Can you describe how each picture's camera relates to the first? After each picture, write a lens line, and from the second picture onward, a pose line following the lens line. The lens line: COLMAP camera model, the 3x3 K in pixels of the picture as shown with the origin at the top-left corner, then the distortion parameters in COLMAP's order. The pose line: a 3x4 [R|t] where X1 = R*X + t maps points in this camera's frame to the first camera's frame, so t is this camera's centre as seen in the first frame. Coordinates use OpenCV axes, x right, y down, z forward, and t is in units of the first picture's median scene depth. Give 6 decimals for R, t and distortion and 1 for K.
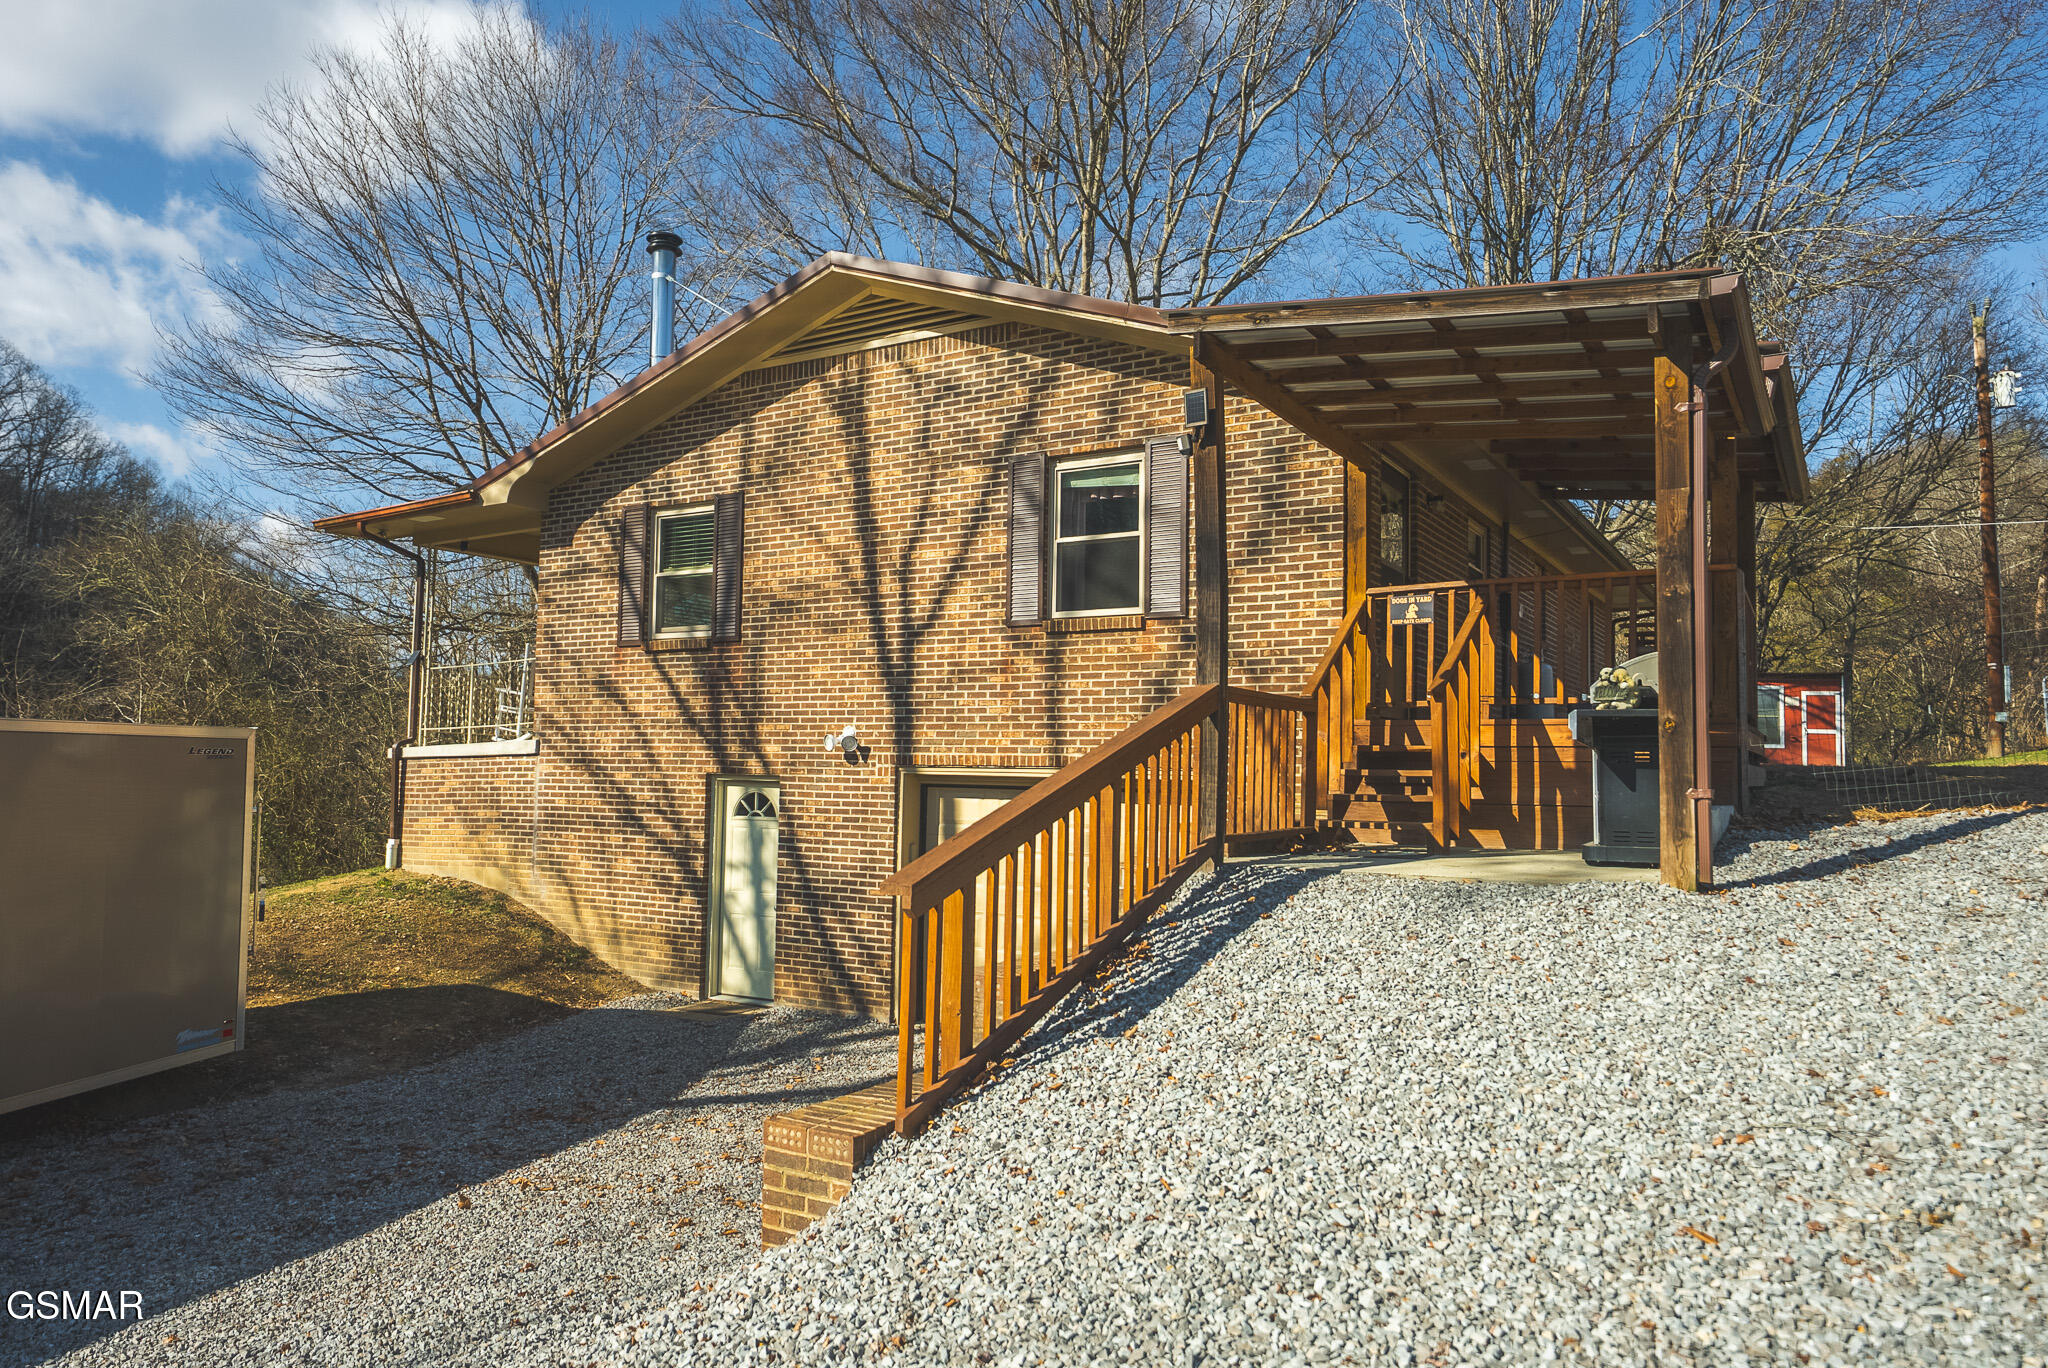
lens RADIAL K [[1358.2, 0, 1033.6], [0, 1358.2, 688.2], [0, 0, 1]] dist [0.028159, 0.000079]
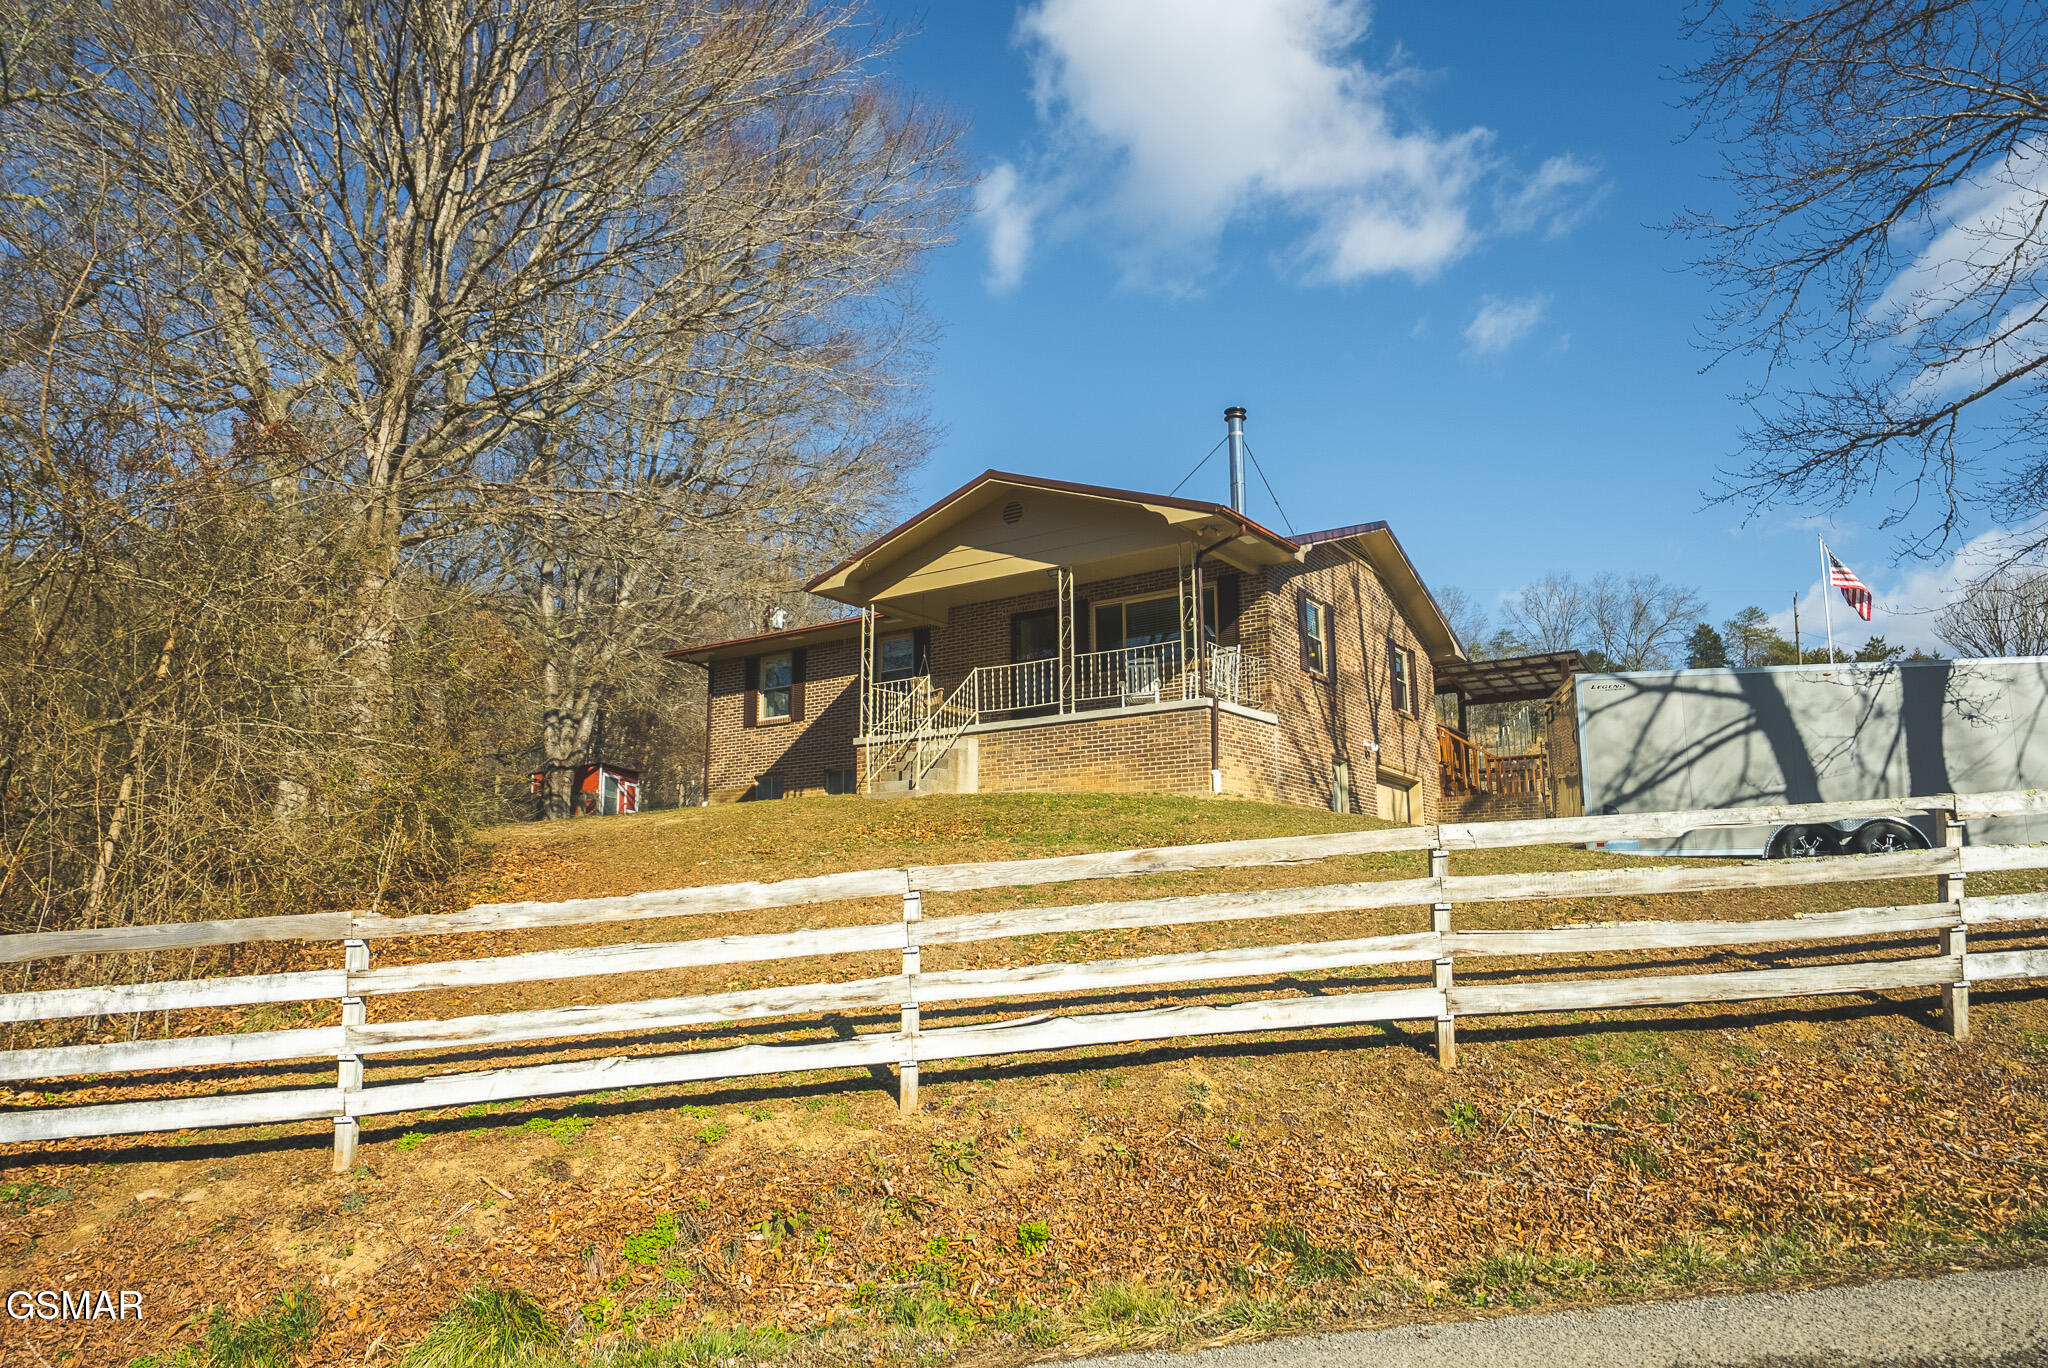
lens RADIAL K [[1358.2, 0, 1033.6], [0, 1358.2, 688.2], [0, 0, 1]] dist [0.028159, 0.000079]
pose [[0.023982, 0.172447, 0.984727, -2.224636], [-0.053101, 0.983839, -0.170999, 0.335300], [-0.998301, -0.048189, 0.032751, 1.468331]]
